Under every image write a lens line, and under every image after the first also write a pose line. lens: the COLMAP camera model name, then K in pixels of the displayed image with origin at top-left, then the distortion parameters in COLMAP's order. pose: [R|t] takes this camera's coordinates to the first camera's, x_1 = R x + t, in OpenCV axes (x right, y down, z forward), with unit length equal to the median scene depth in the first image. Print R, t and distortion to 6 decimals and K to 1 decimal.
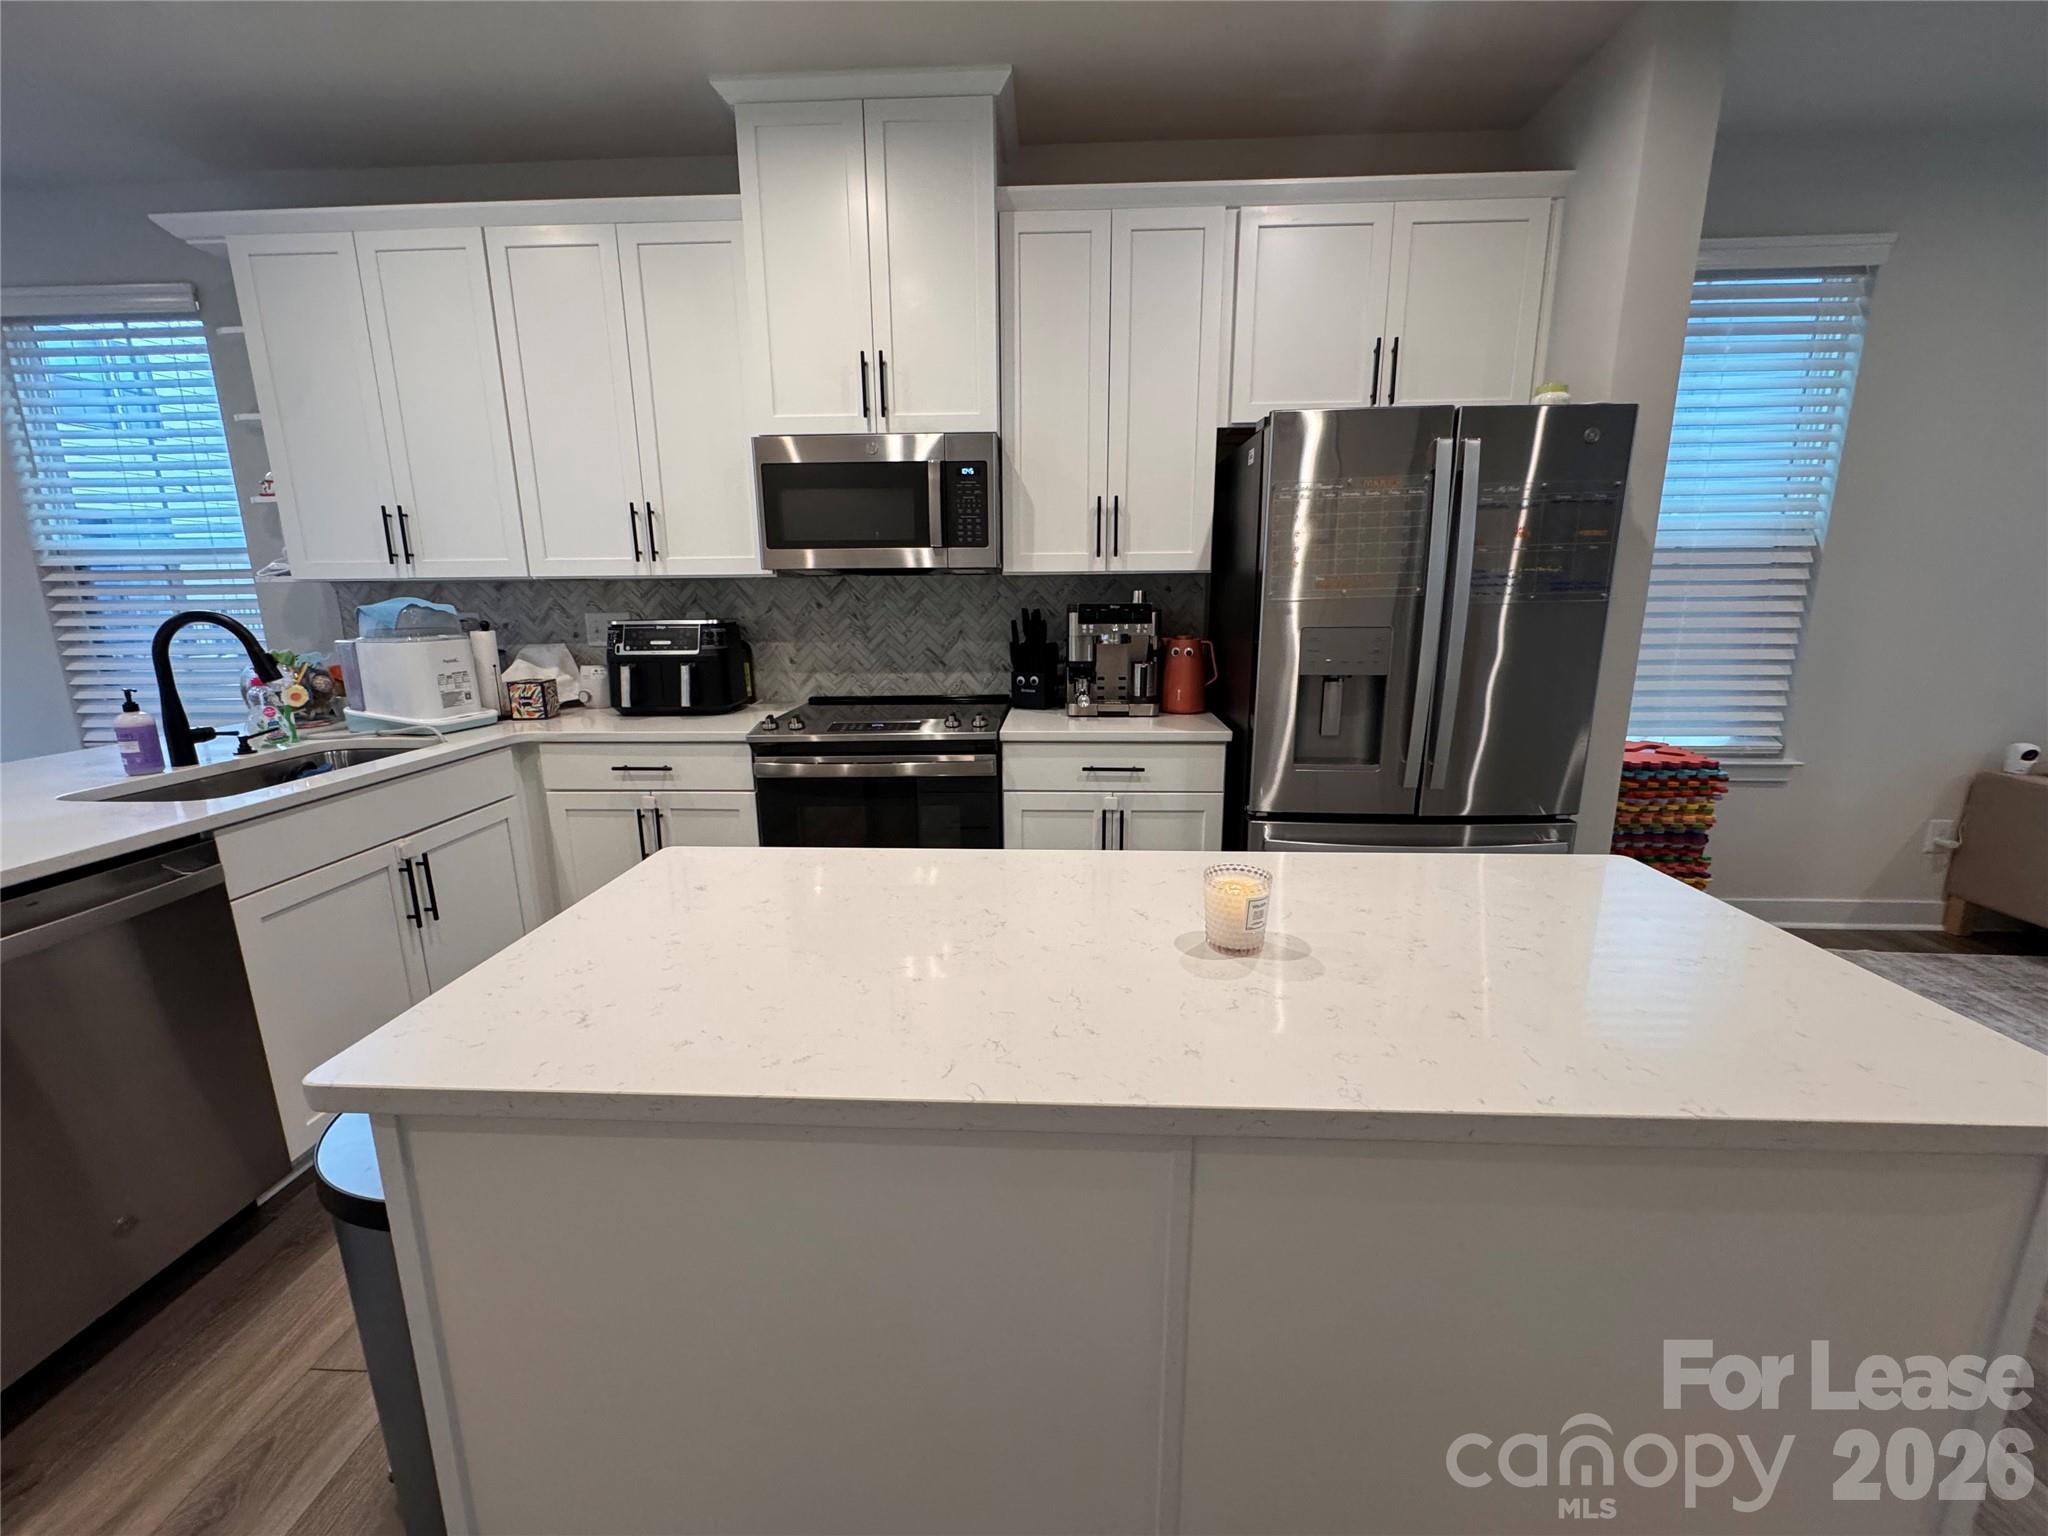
lens RADIAL K [[817.5, 0, 1032.1], [0, 817.5, 768.2], [0, 0, 1]] dist [-0.003188, 0.000673]
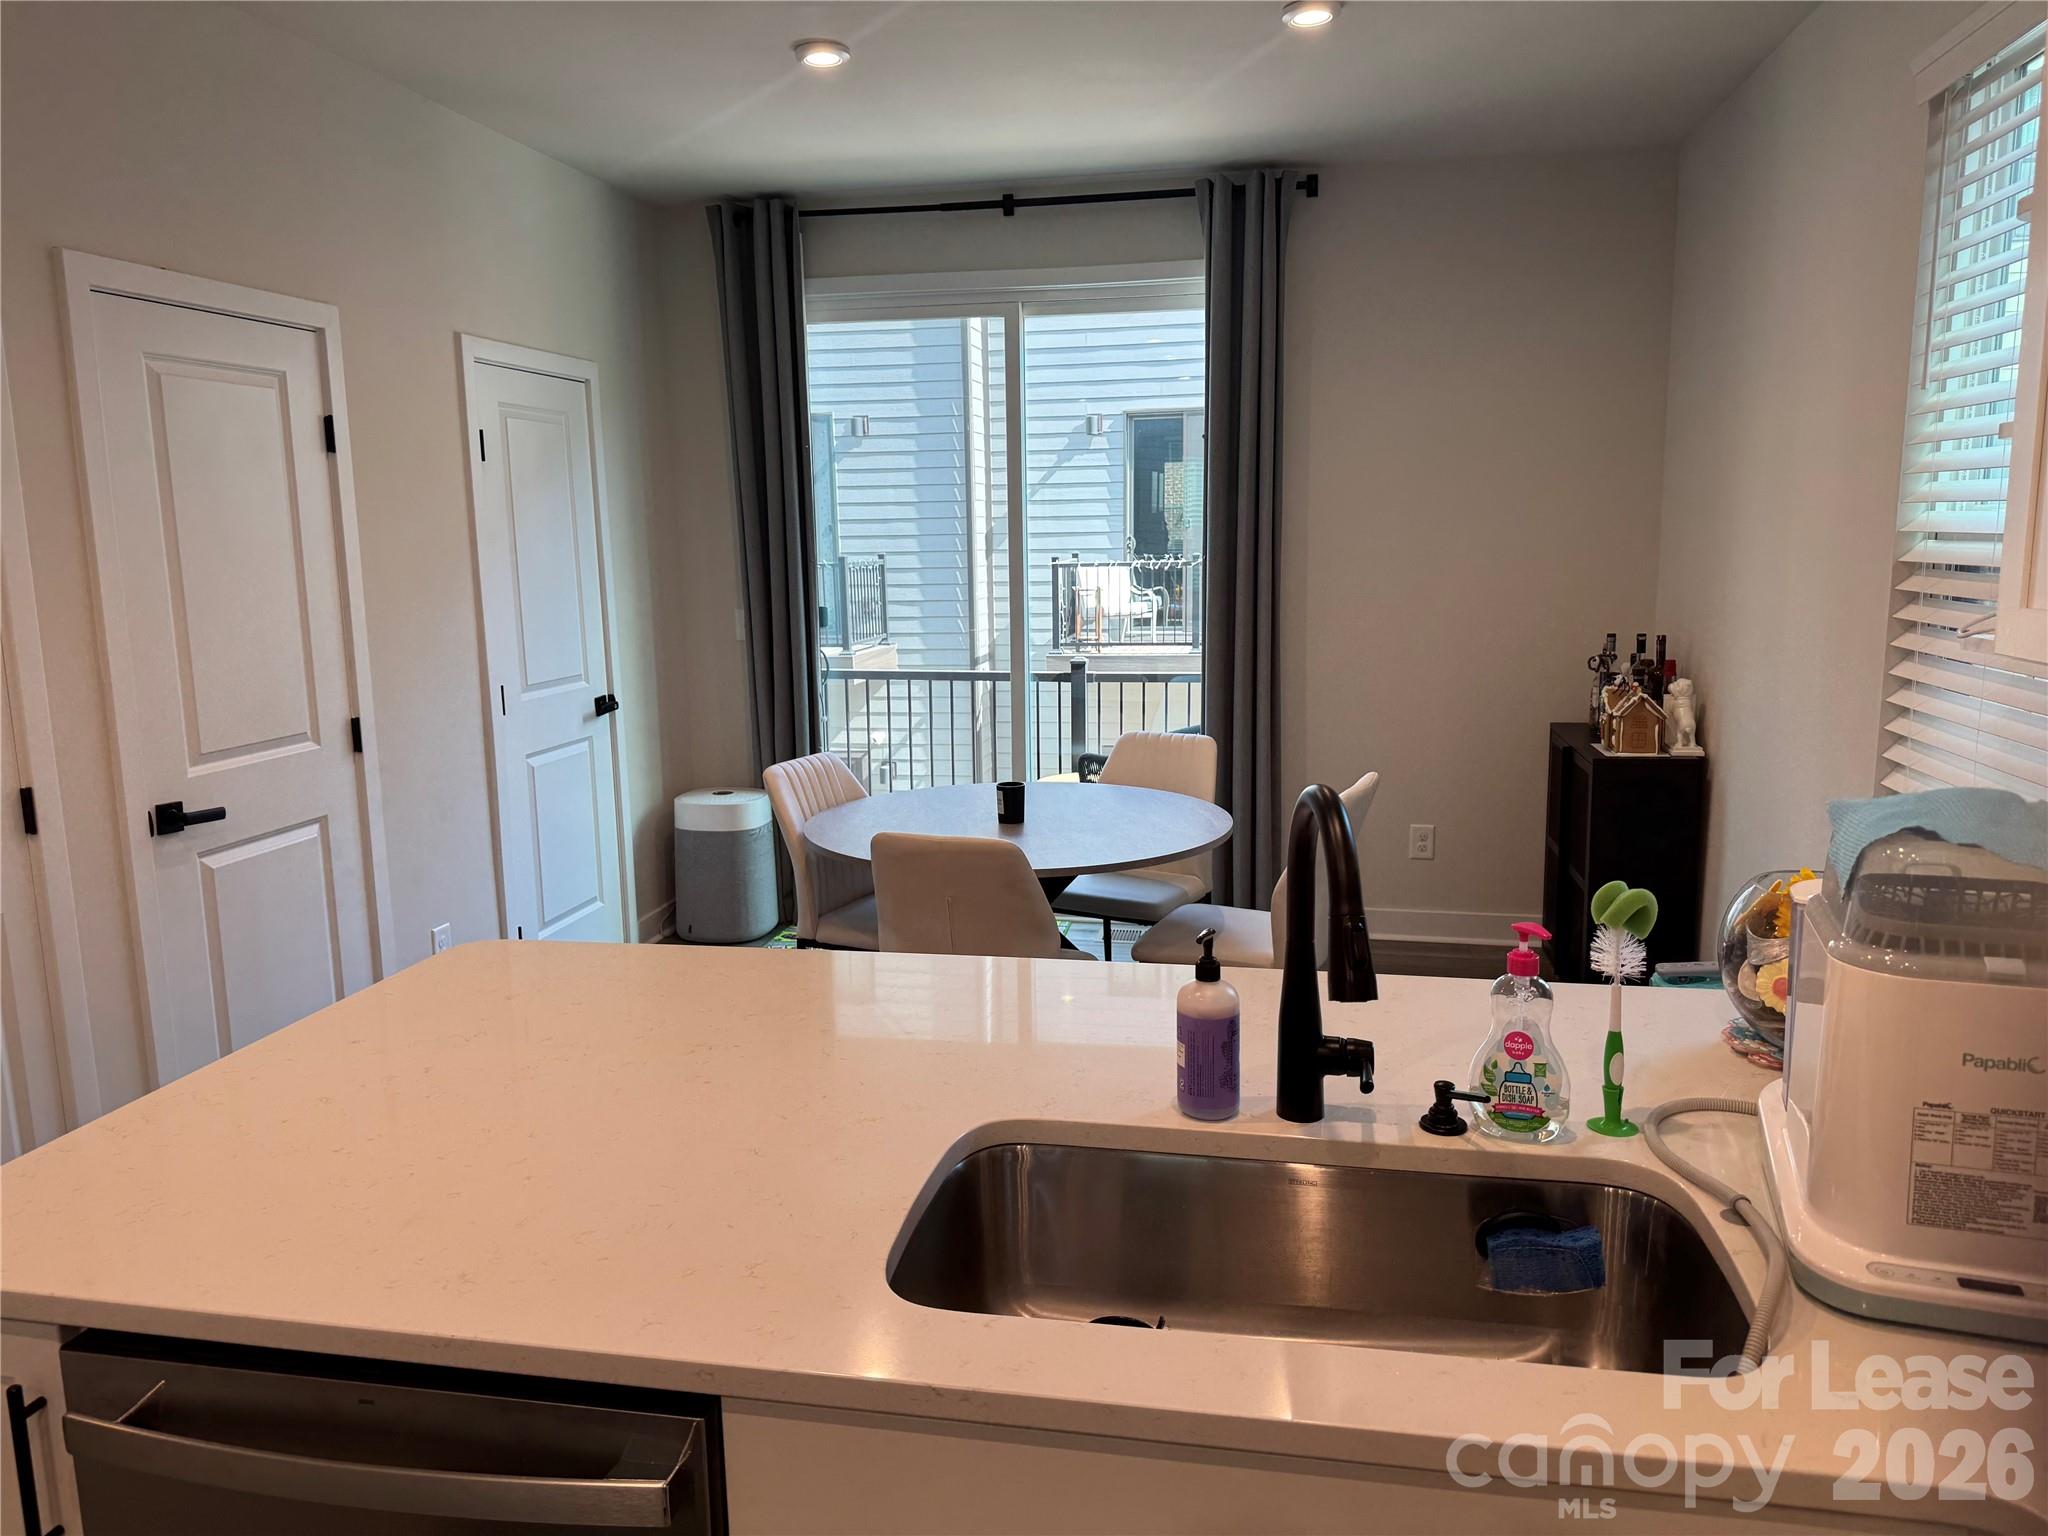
lens RADIAL K [[1446.0, 0, 1022.5], [0, 1446.0, 770.9], [0, 0, 1]] dist [0.017408, -0.009757]
pose [[-0.151423, 0.172988, -0.973214, -0.230365], [-0.191874, 0.960696, 0.200617, -0.233405], [0.969668, 0.217113, -0.112280, 0.690735]]
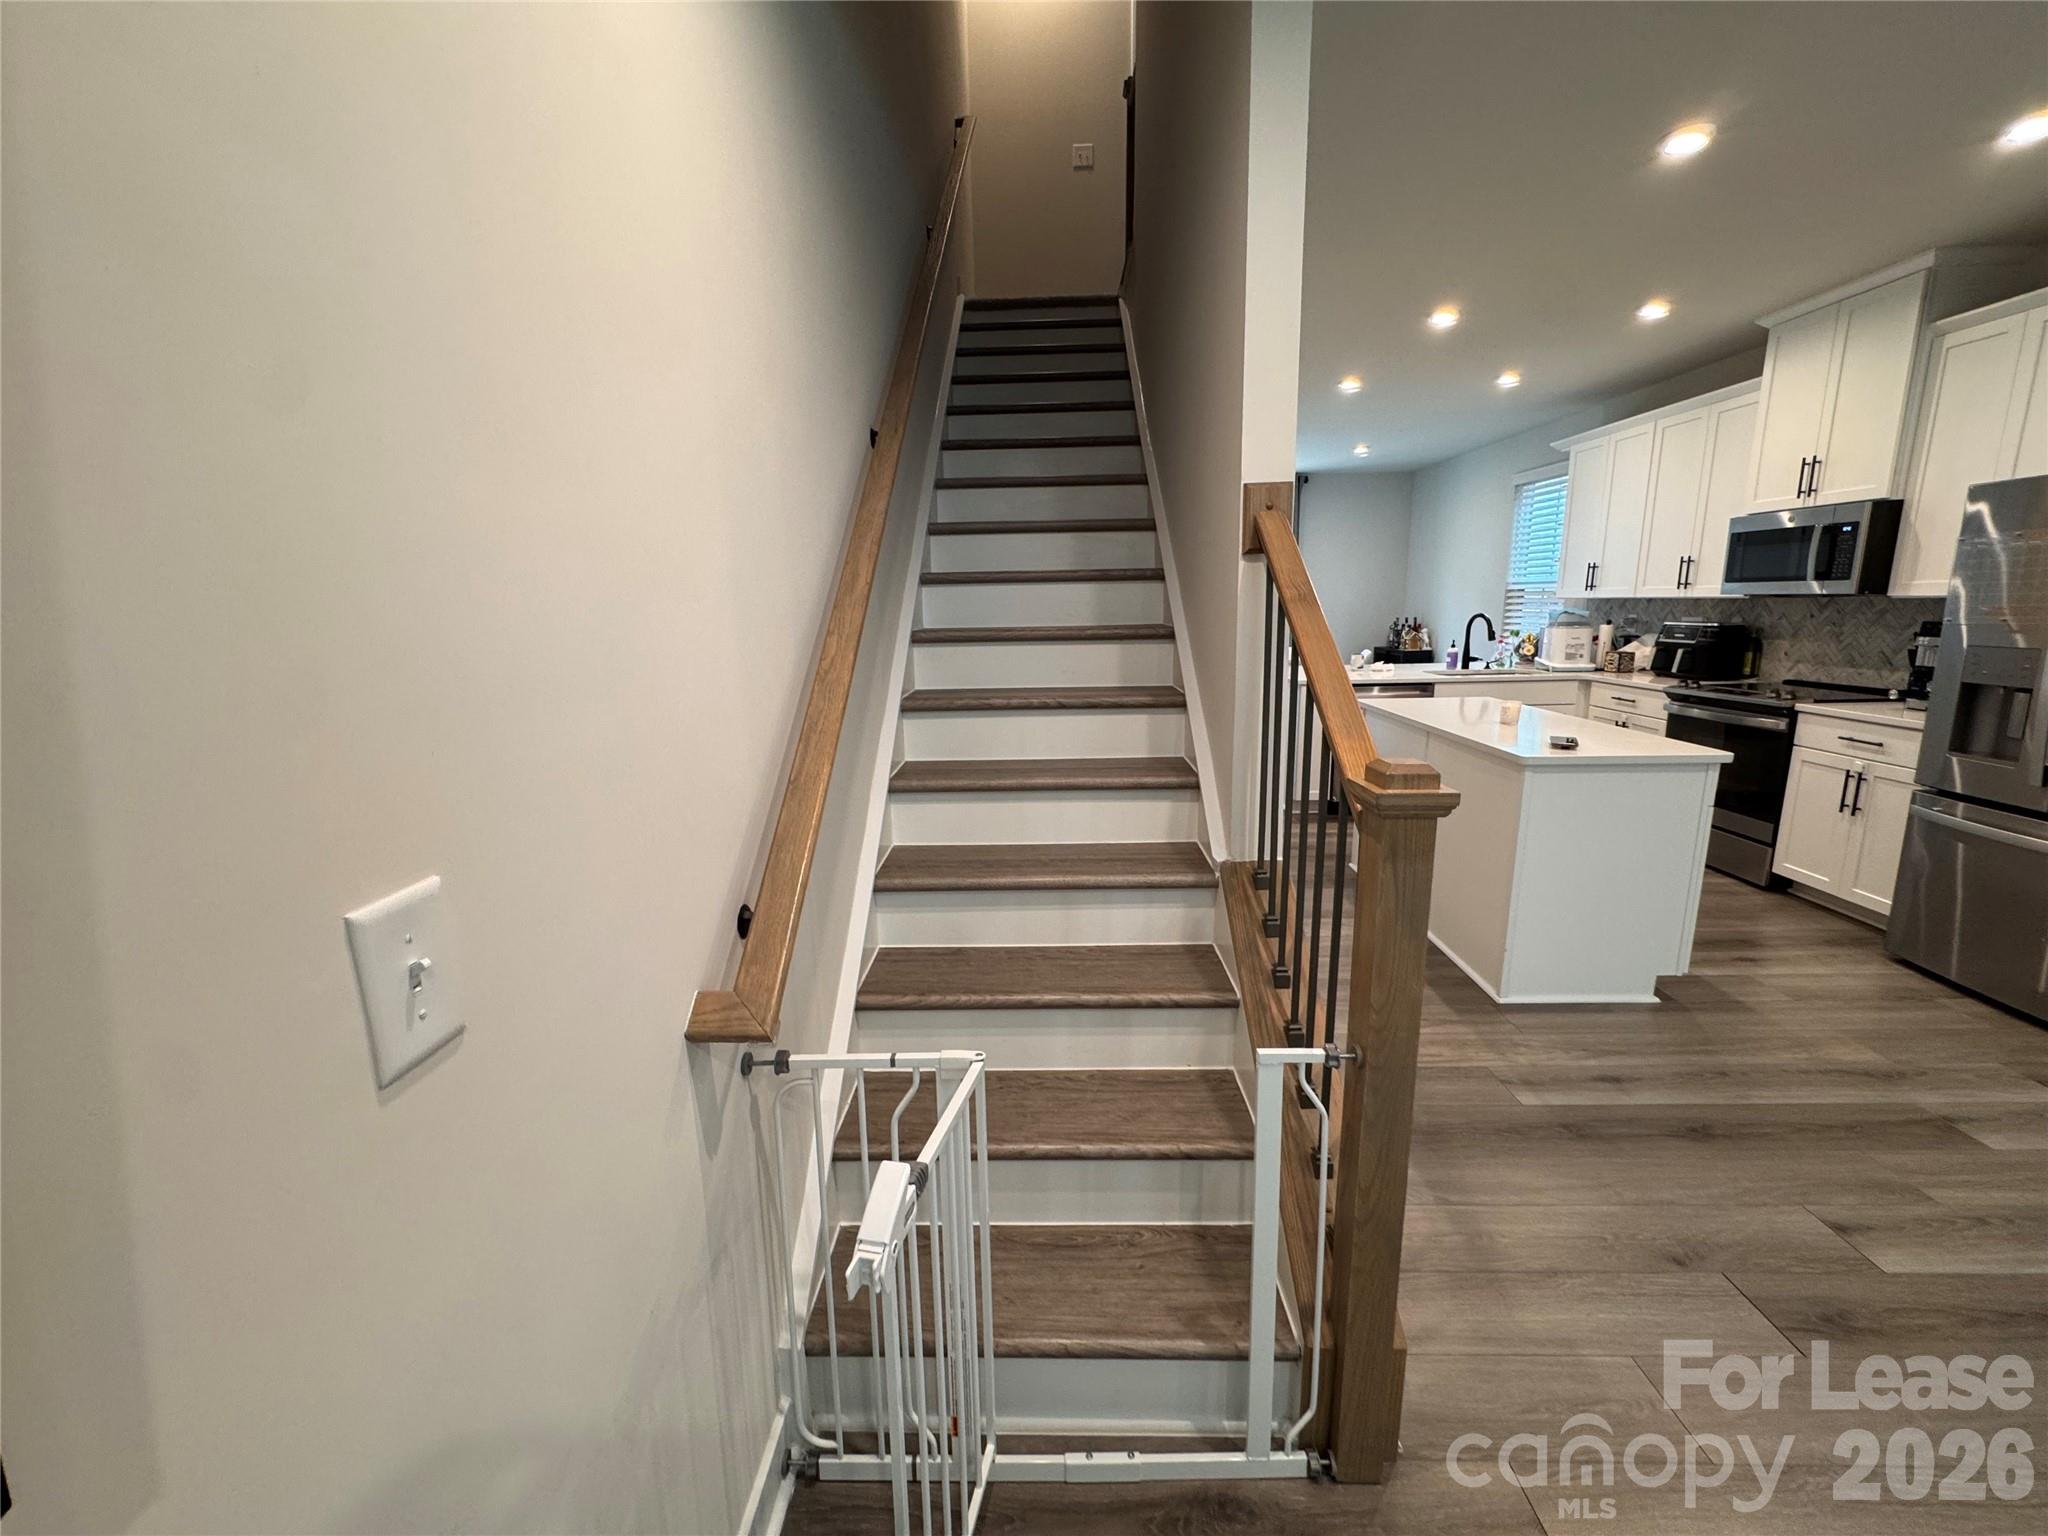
lens RADIAL K [[817.5, 0, 1025.9], [0, 817.5, 754.6], [0, 0, 1]] dist [-0.003188, 0.000673]
pose [[0.009622, 0.192862, -0.981179, 1.295694], [-0.192112, 0.963302, 0.187464, 0.032039], [0.981326, 0.186692, 0.046320, -0.397861]]
